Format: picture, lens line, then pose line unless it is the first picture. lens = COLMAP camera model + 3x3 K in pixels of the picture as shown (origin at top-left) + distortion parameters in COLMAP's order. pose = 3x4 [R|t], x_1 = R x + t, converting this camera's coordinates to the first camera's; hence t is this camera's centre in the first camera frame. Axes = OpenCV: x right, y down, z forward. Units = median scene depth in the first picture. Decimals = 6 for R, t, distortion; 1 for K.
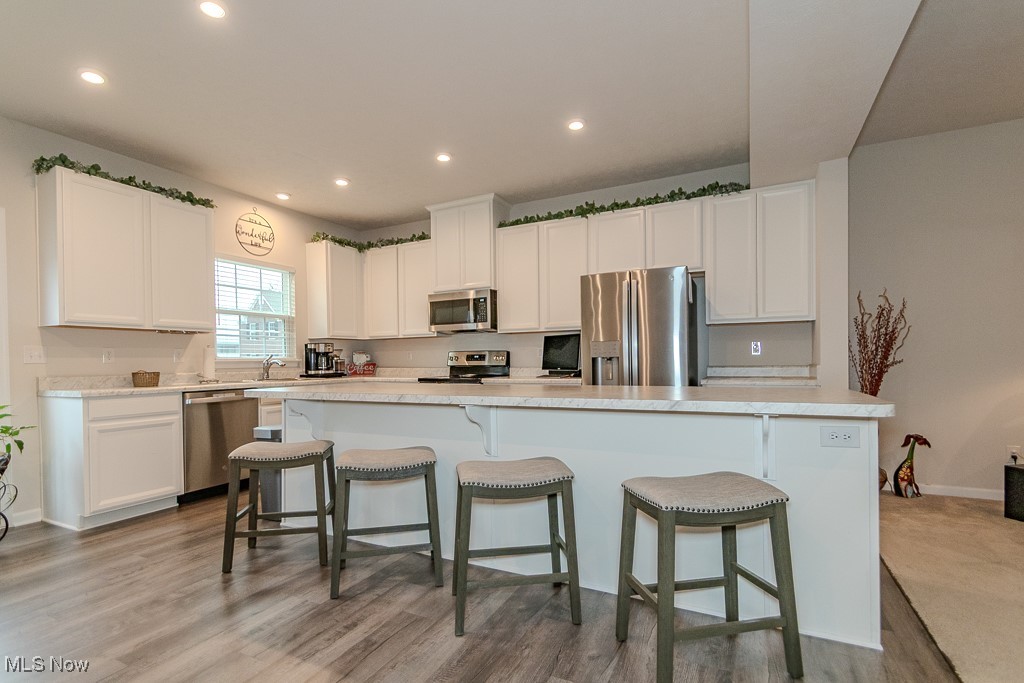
lens RADIAL K [[477.2, 0, 509.5], [0, 477.2, 365.2], [0, 0, 1]] dist [0.012327, -0.006239]
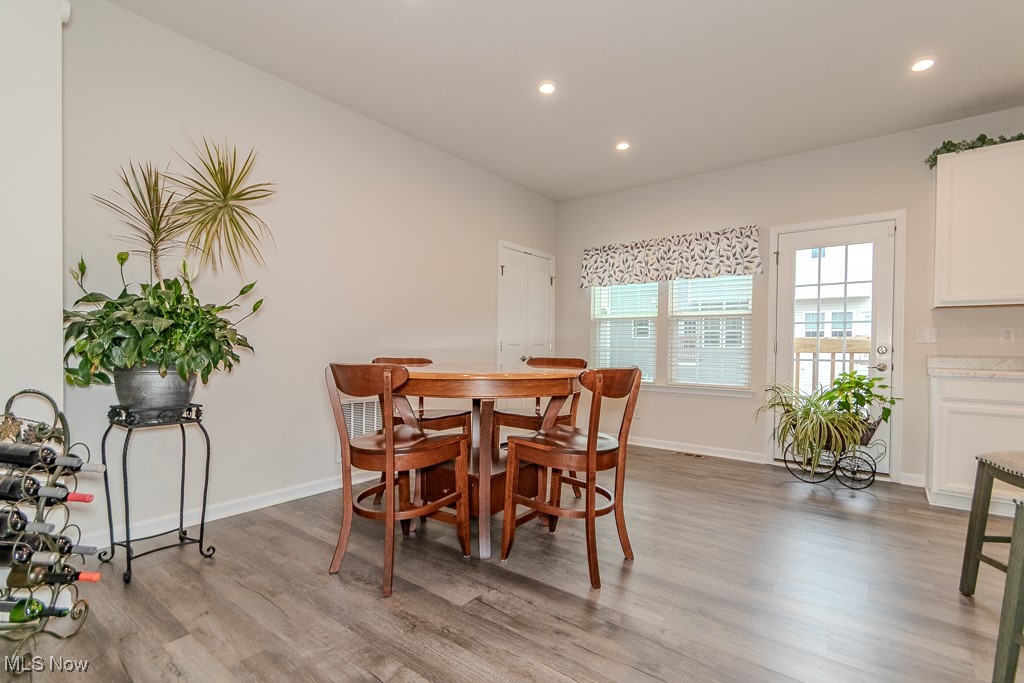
lens RADIAL K [[477.2, 0, 508.4], [0, 477.2, 349.4], [0, 0, 1]] dist [0.012327, -0.006239]
pose [[-0.204893, 0.017131, -0.978634, 0.191472], [-0.013826, 0.999696, 0.020395, 0.001367], [0.978687, 0.017710, -0.204594, 0.196952]]
